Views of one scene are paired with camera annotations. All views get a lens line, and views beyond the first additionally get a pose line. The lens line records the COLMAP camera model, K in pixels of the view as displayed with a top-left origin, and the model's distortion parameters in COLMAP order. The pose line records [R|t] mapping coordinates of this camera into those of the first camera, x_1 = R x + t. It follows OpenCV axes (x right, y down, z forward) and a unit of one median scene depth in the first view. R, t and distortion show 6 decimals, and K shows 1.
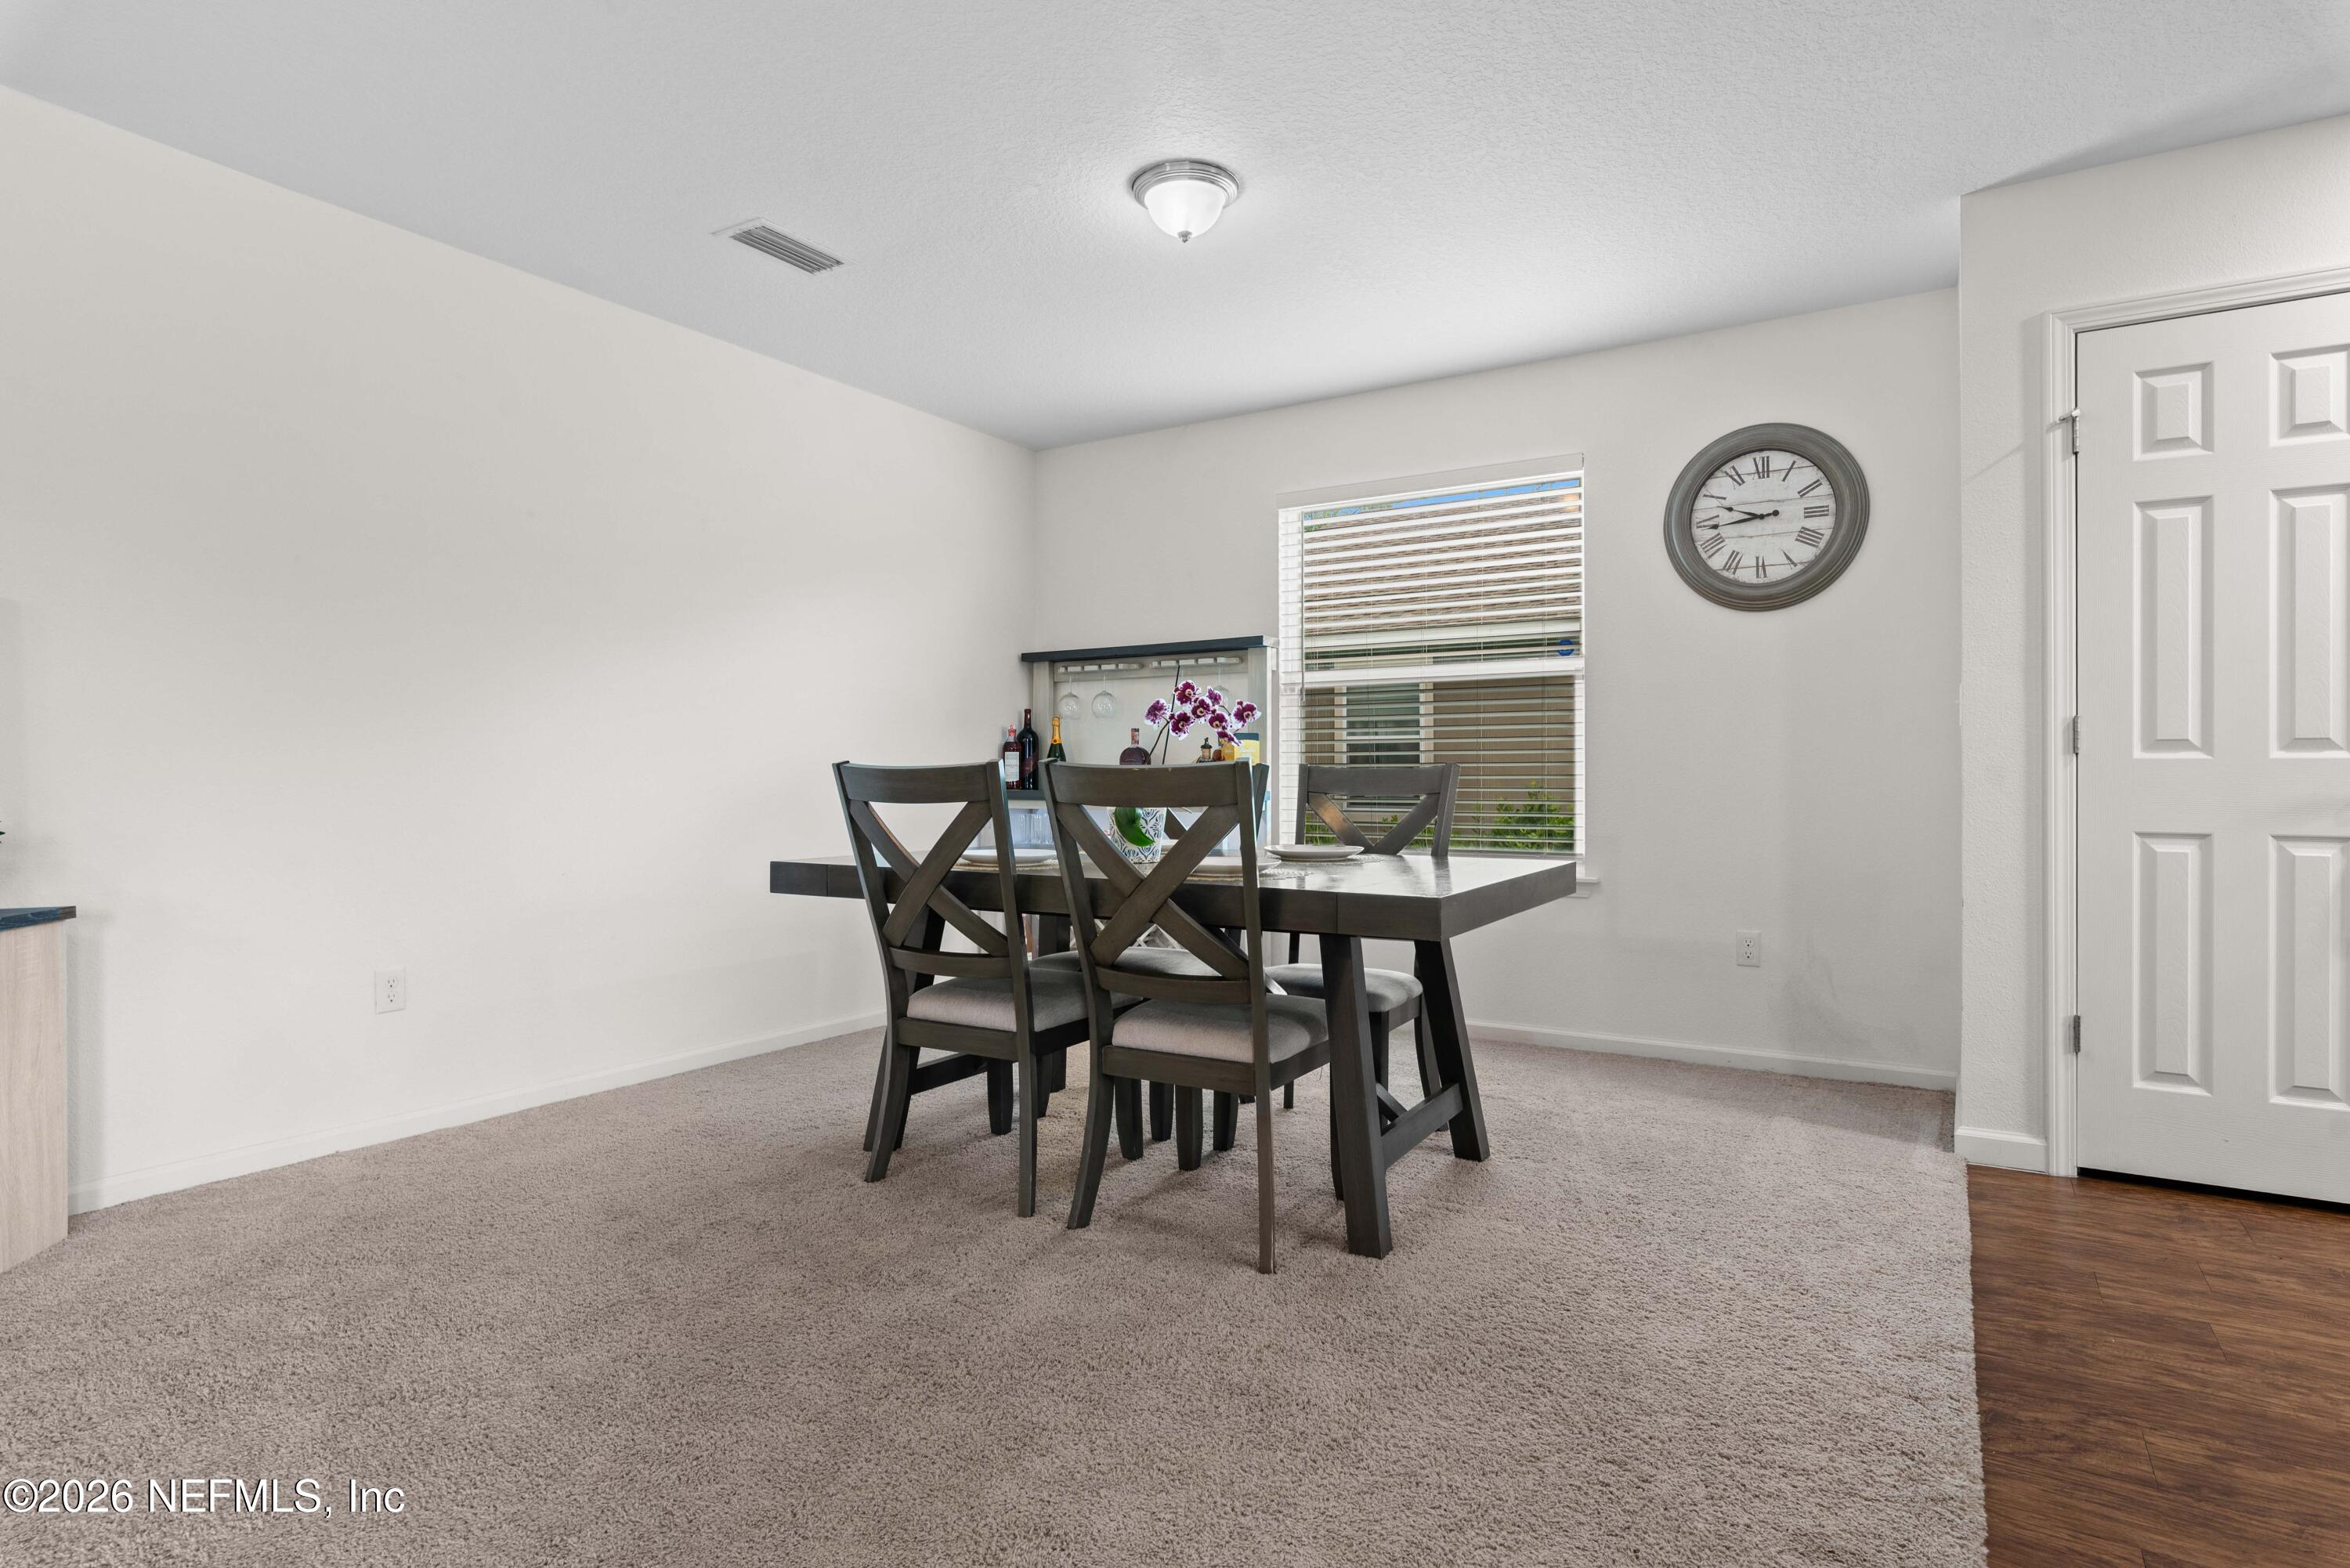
lens RADIAL K [[1236.9, 0, 1176.9], [0, 1236.9, 789.8], [0, 0, 1]] dist [0.002687, -0.000316]
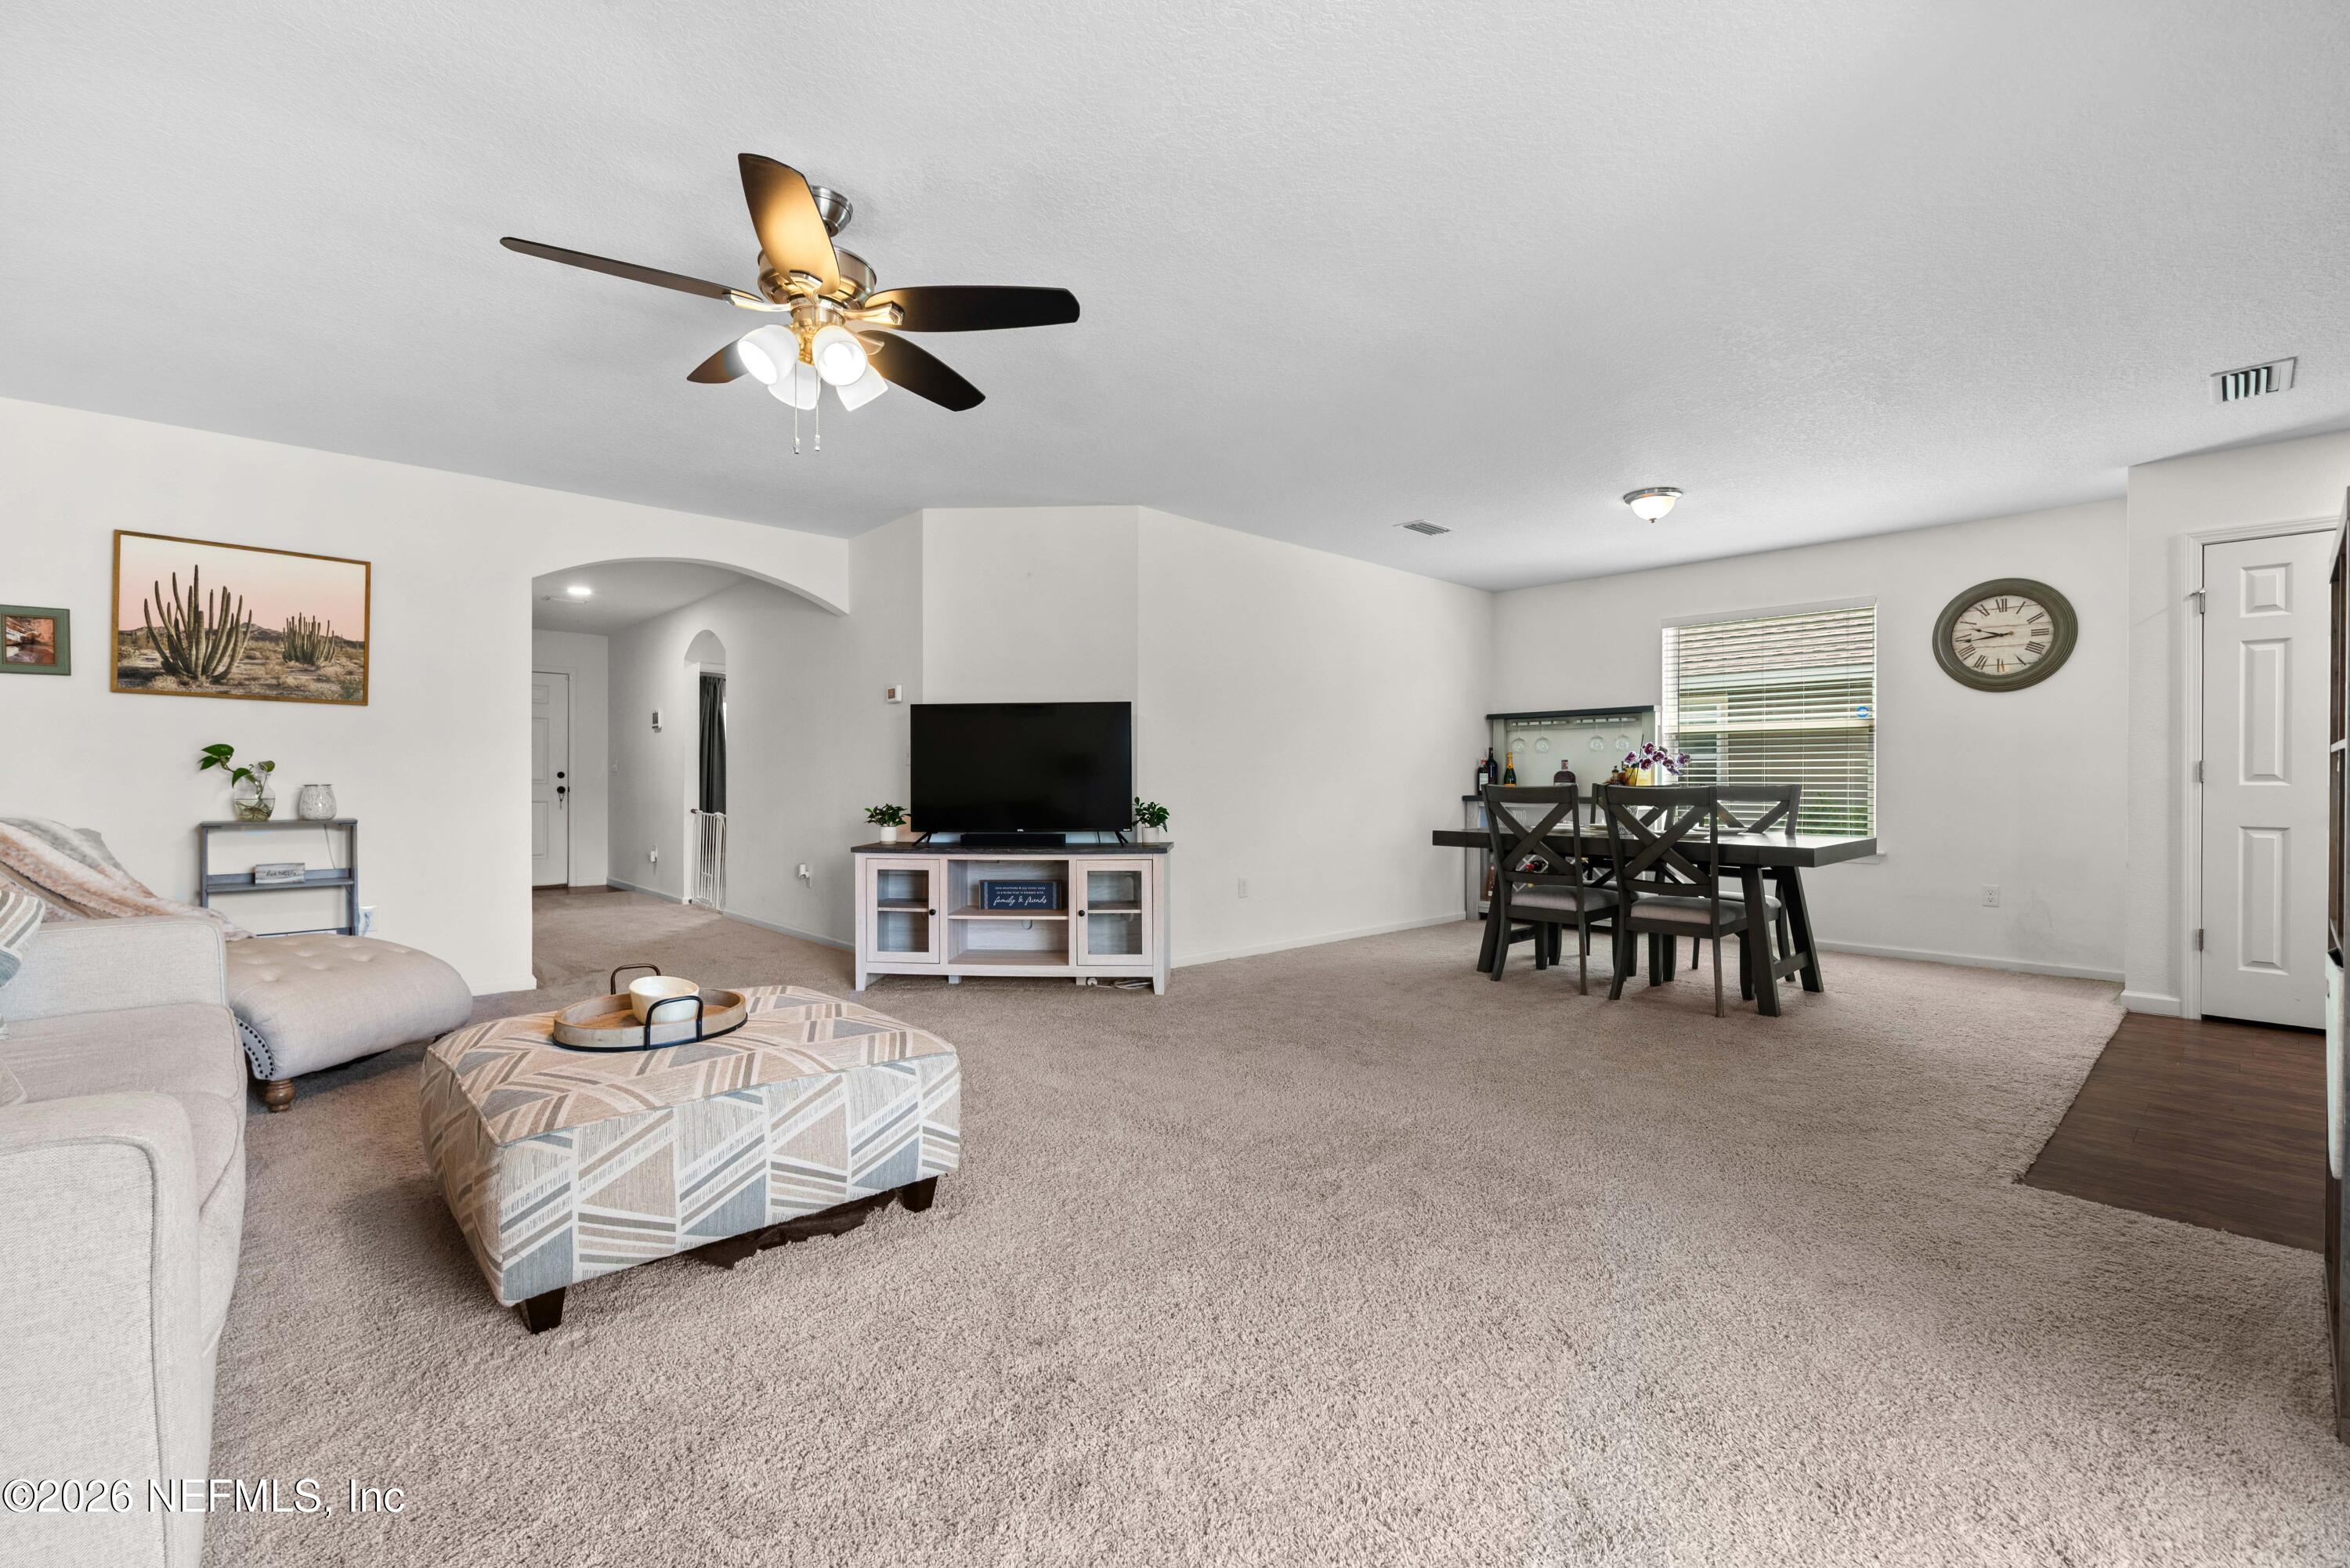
lens RADIAL K [[1012.4, 0, 1166.7], [0, 1012.4, 791.0], [0, 0, 1]] dist [-0.000480, 0.000650]
pose [[0.963106, 0.006006, -0.269056, -0.279125], [-0.006303, 0.999980, -0.000237, -0.005567], [0.269049, 0.001924, 0.963125, -0.711147]]
